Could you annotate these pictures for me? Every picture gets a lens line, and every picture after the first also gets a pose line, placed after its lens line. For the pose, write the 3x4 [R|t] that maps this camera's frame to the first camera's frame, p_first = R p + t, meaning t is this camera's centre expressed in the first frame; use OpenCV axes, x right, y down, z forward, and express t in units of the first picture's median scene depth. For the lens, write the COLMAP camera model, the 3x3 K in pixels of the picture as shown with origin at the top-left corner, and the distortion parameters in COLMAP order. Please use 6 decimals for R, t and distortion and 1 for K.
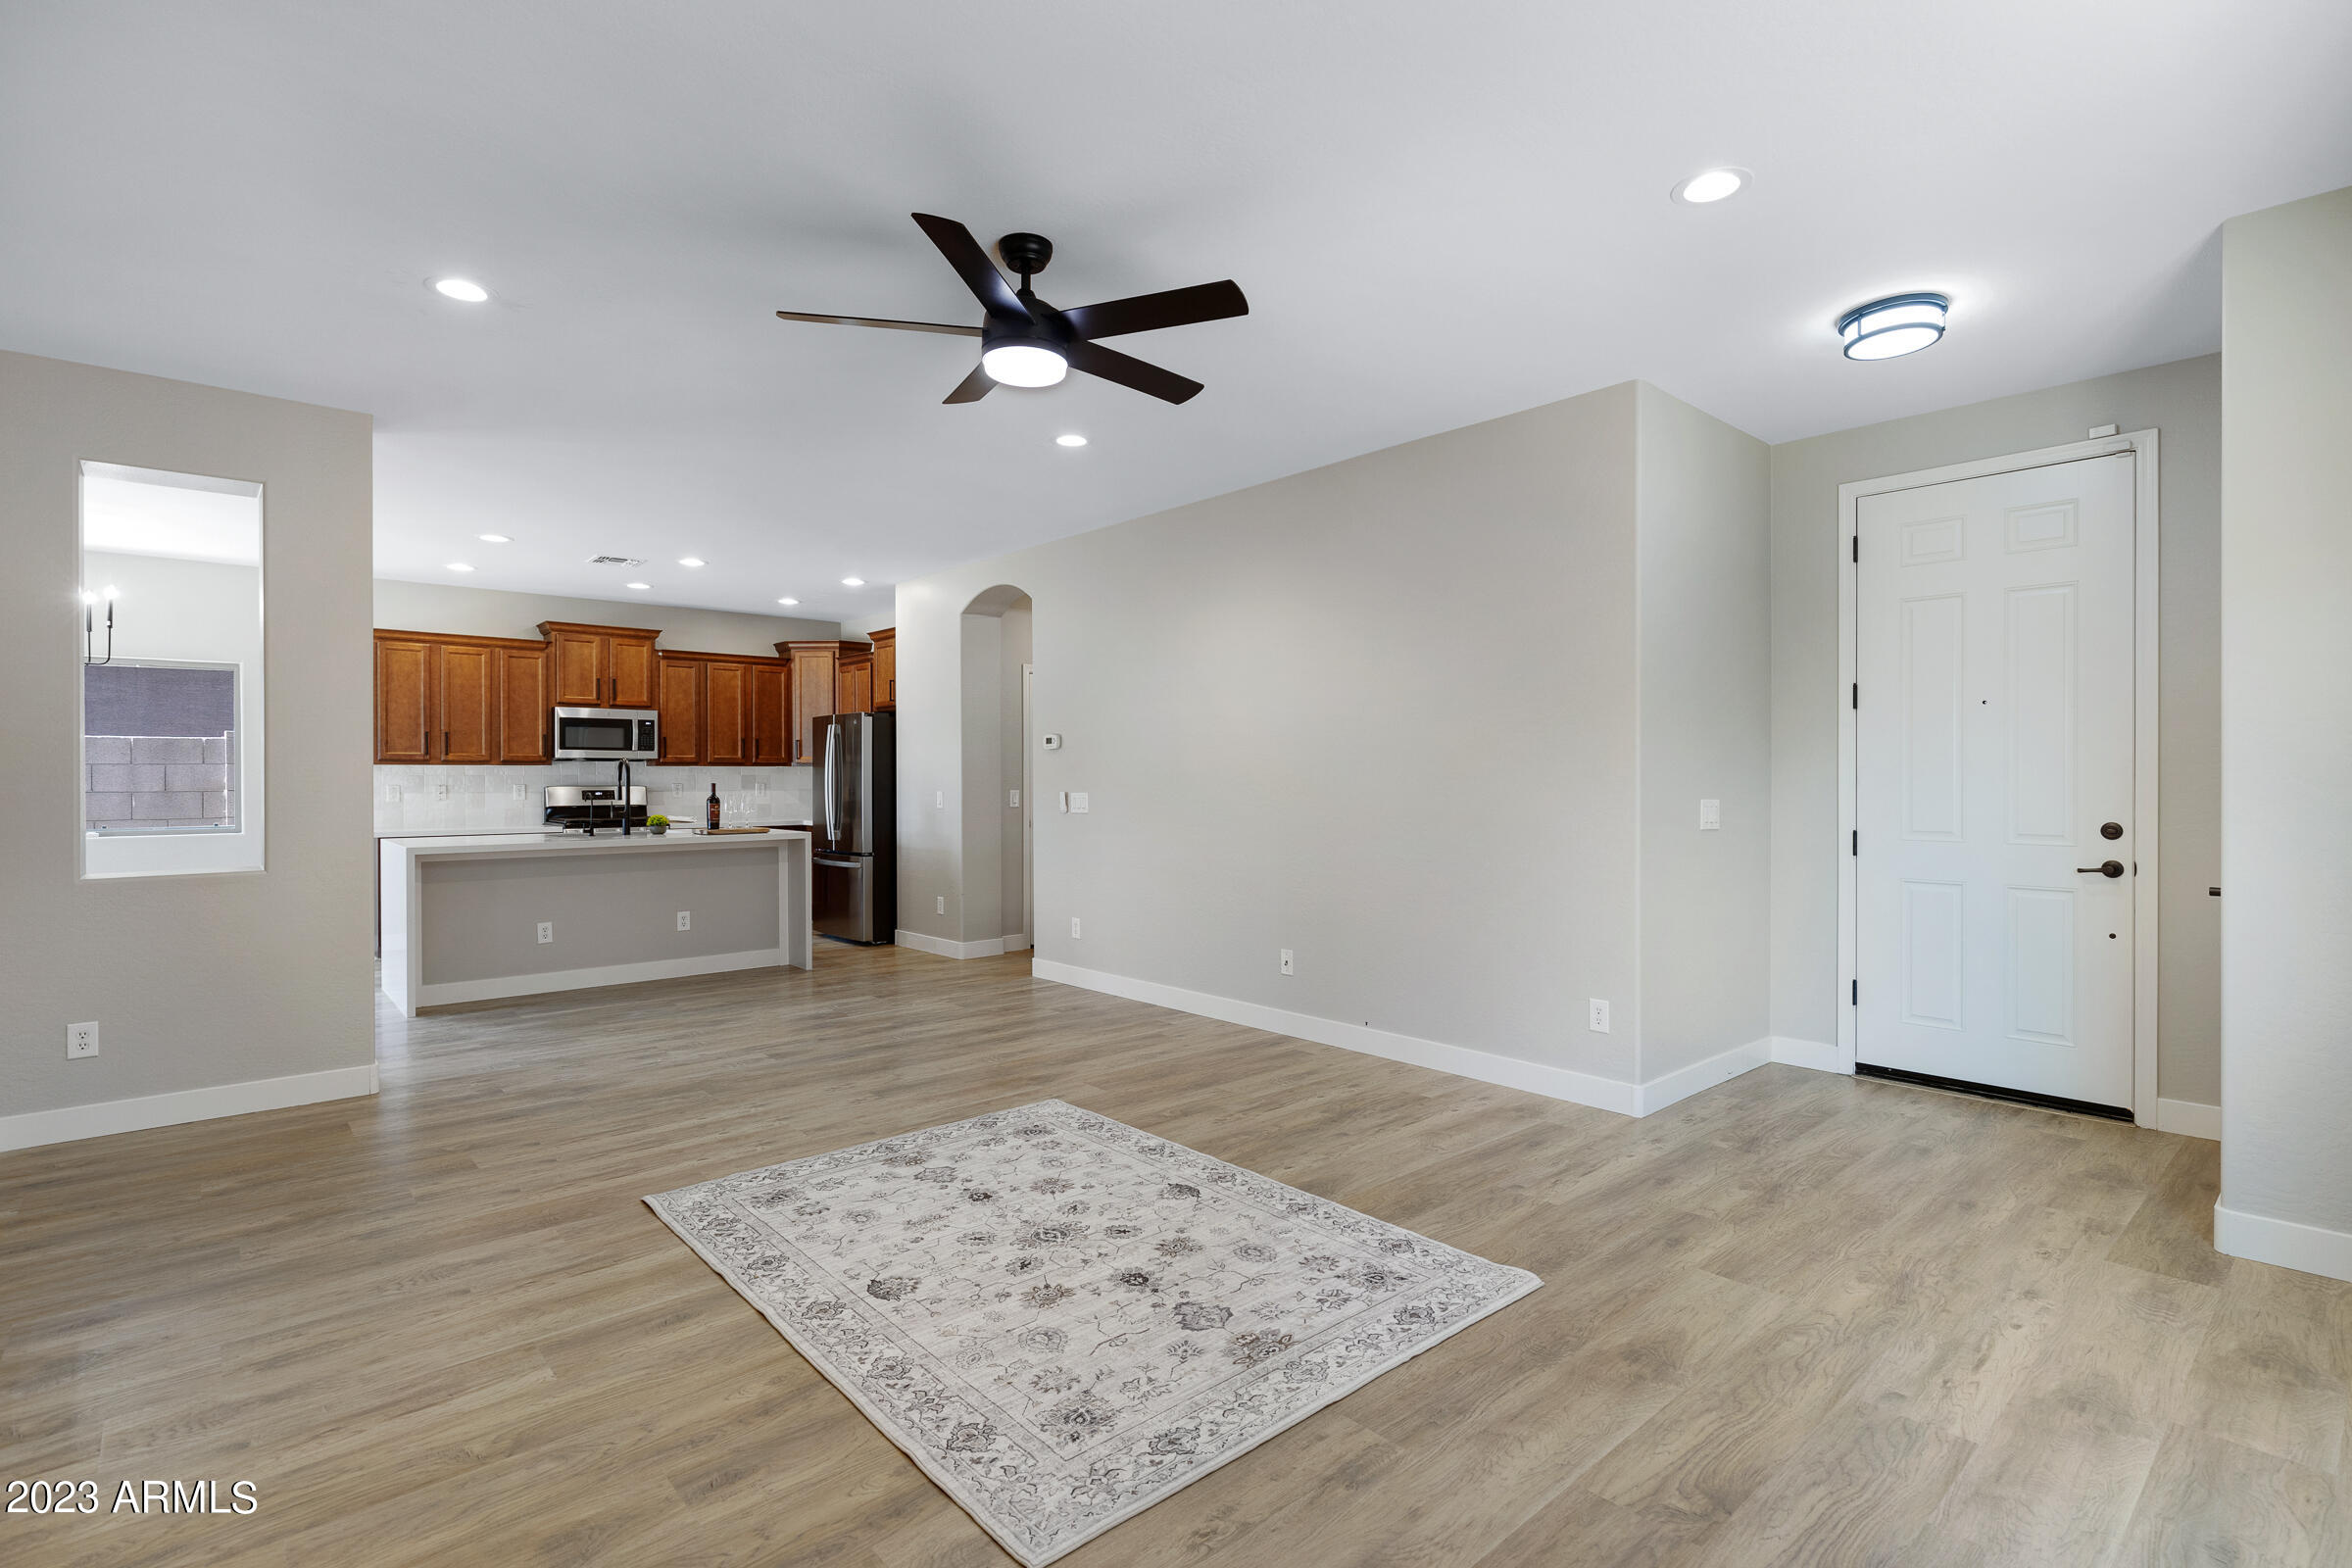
lens RADIAL K [[1189.7, 0, 1186.1], [0, 1189.7, 771.7], [0, 0, 1]] dist [-0.001813, -0.000966]
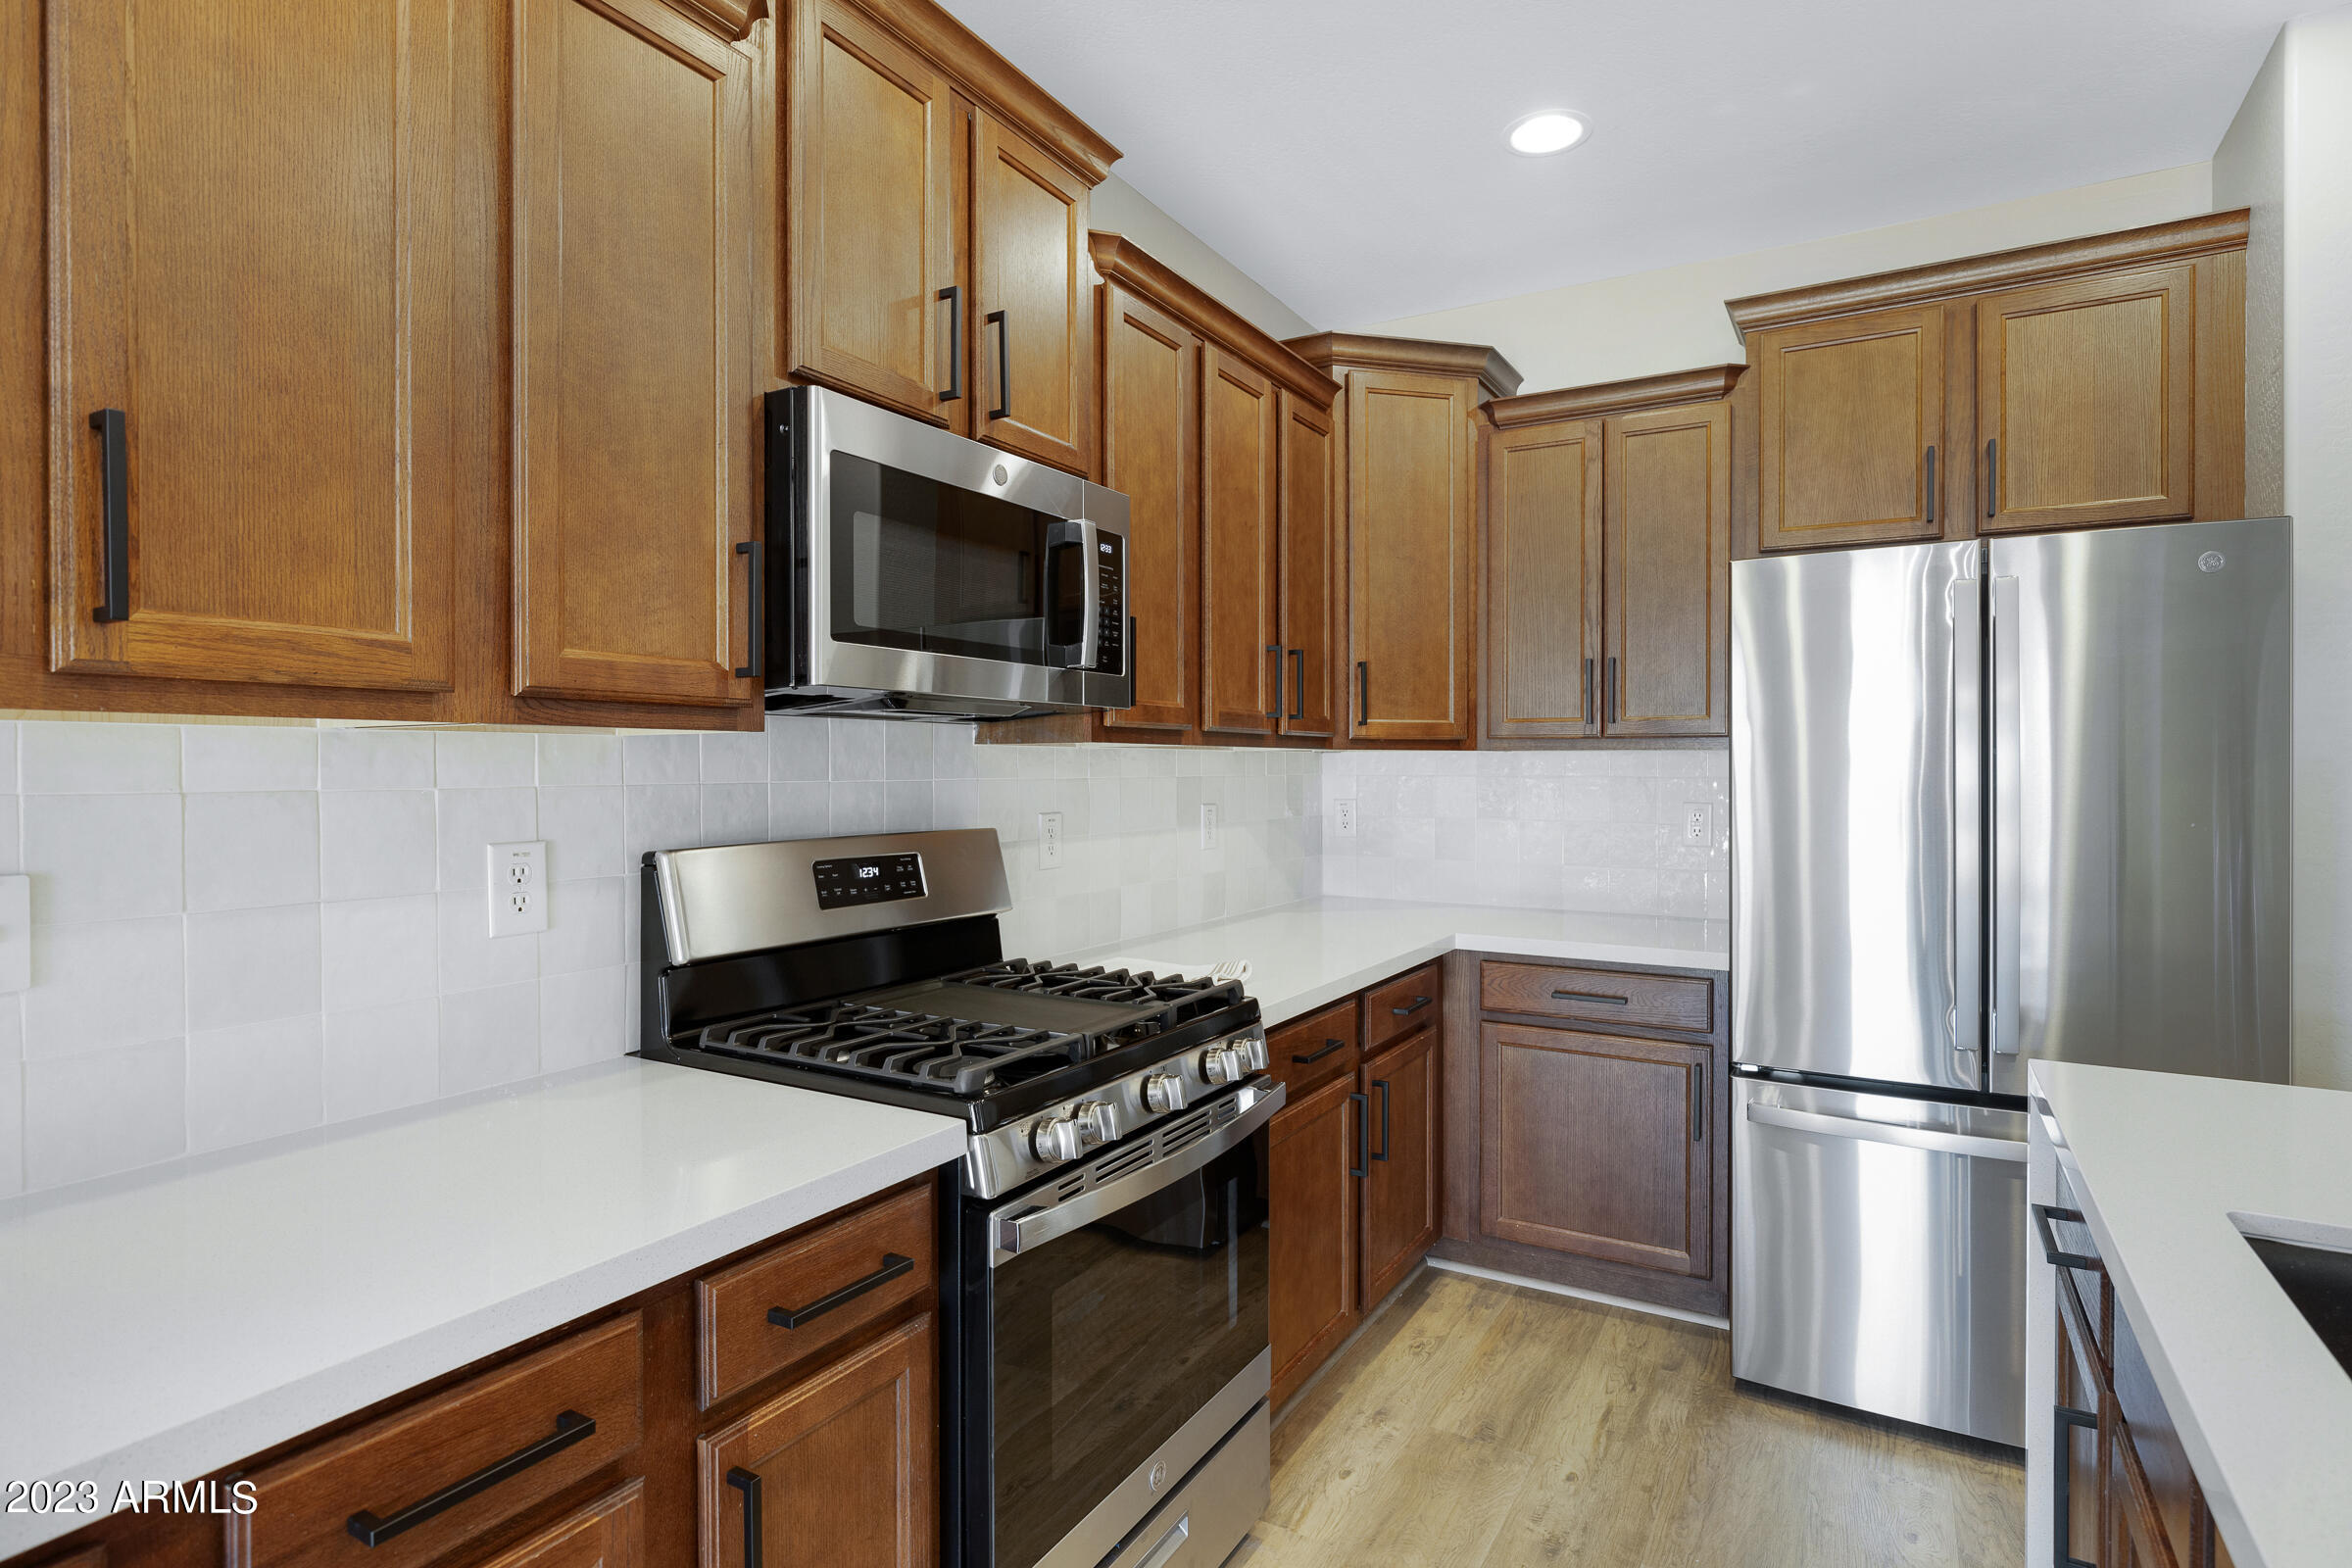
lens RADIAL K [[1189.7, 0, 1186.1], [0, 1189.7, 771.7], [0, 0, 1]] dist [-0.001813, -0.000966]
pose [[0.940599, -0.001114, 0.339518, -0.538515], [-0.002614, 0.999941, 0.010524, -0.001703], [-0.339510, -0.010787, 0.940541, 0.823124]]
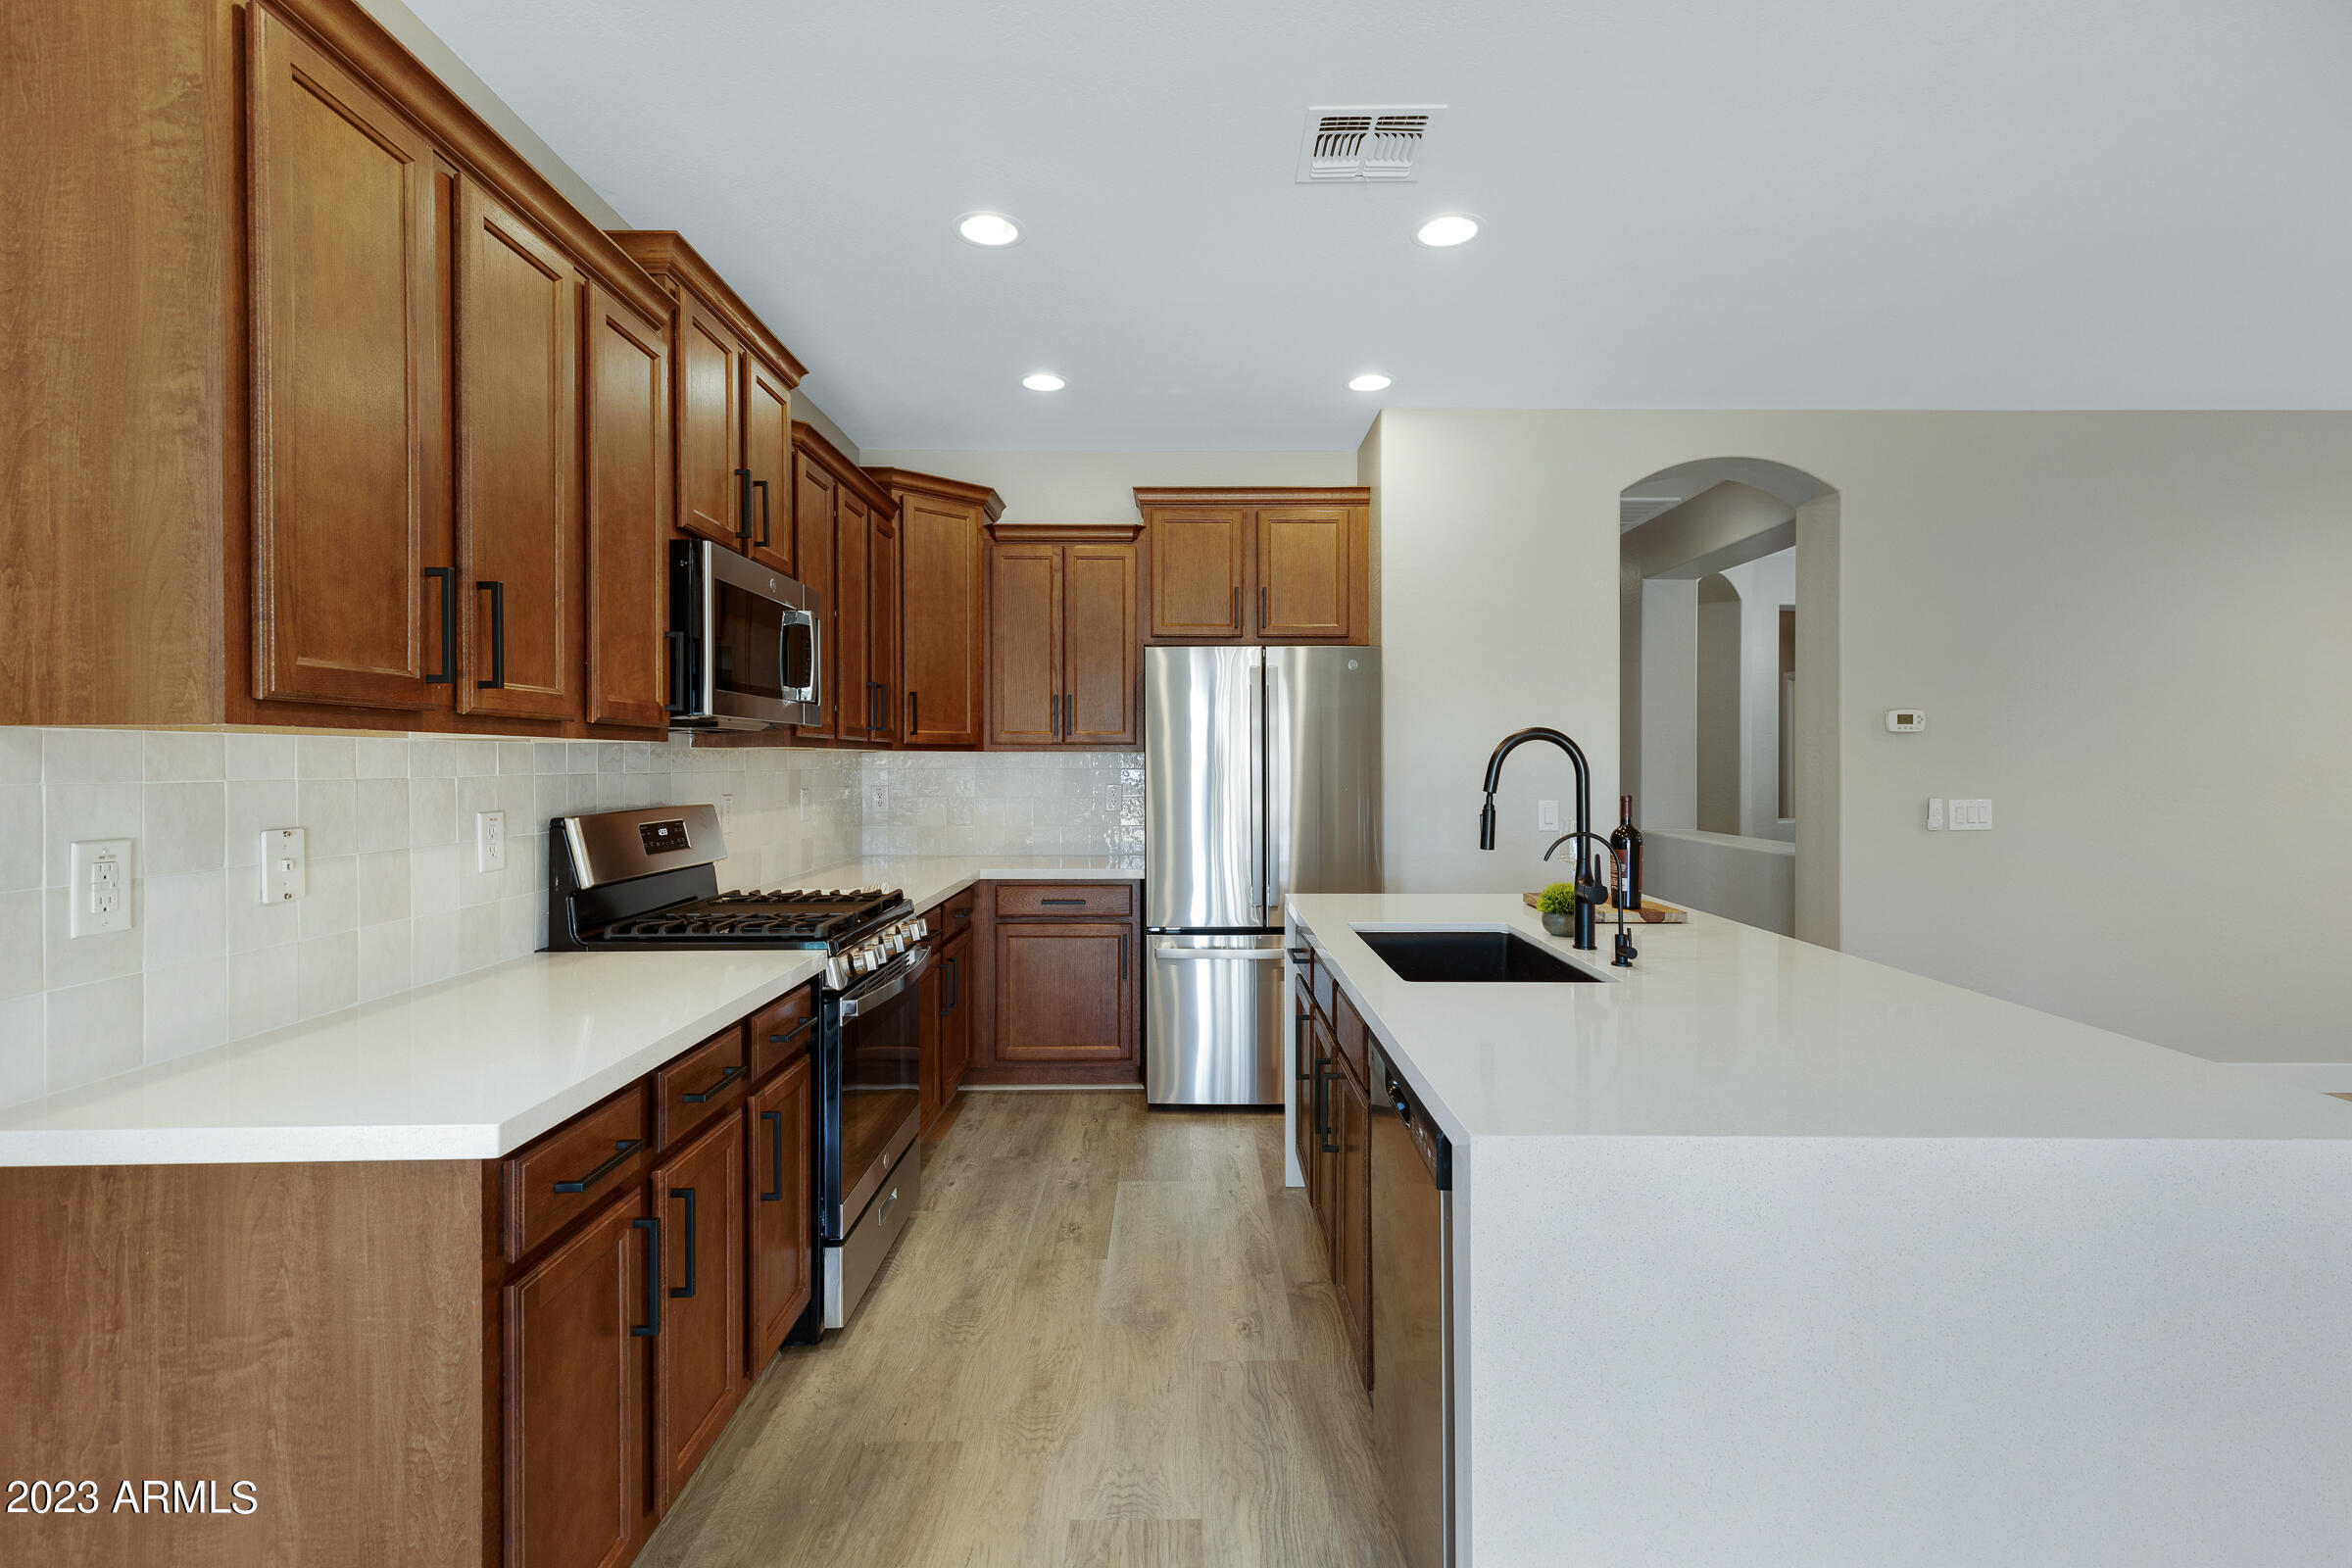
lens RADIAL K [[1093.4, 0, 1174.8], [0, 1093.4, 762.5], [0, 0, 1]] dist [-0.001254, -0.000500]
pose [[0.642515, -0.000552, 0.766273, -0.662158], [-0.004786, 0.999977, 0.004733, -0.002358], [-0.766258, -0.006708, 0.642498, 0.741272]]
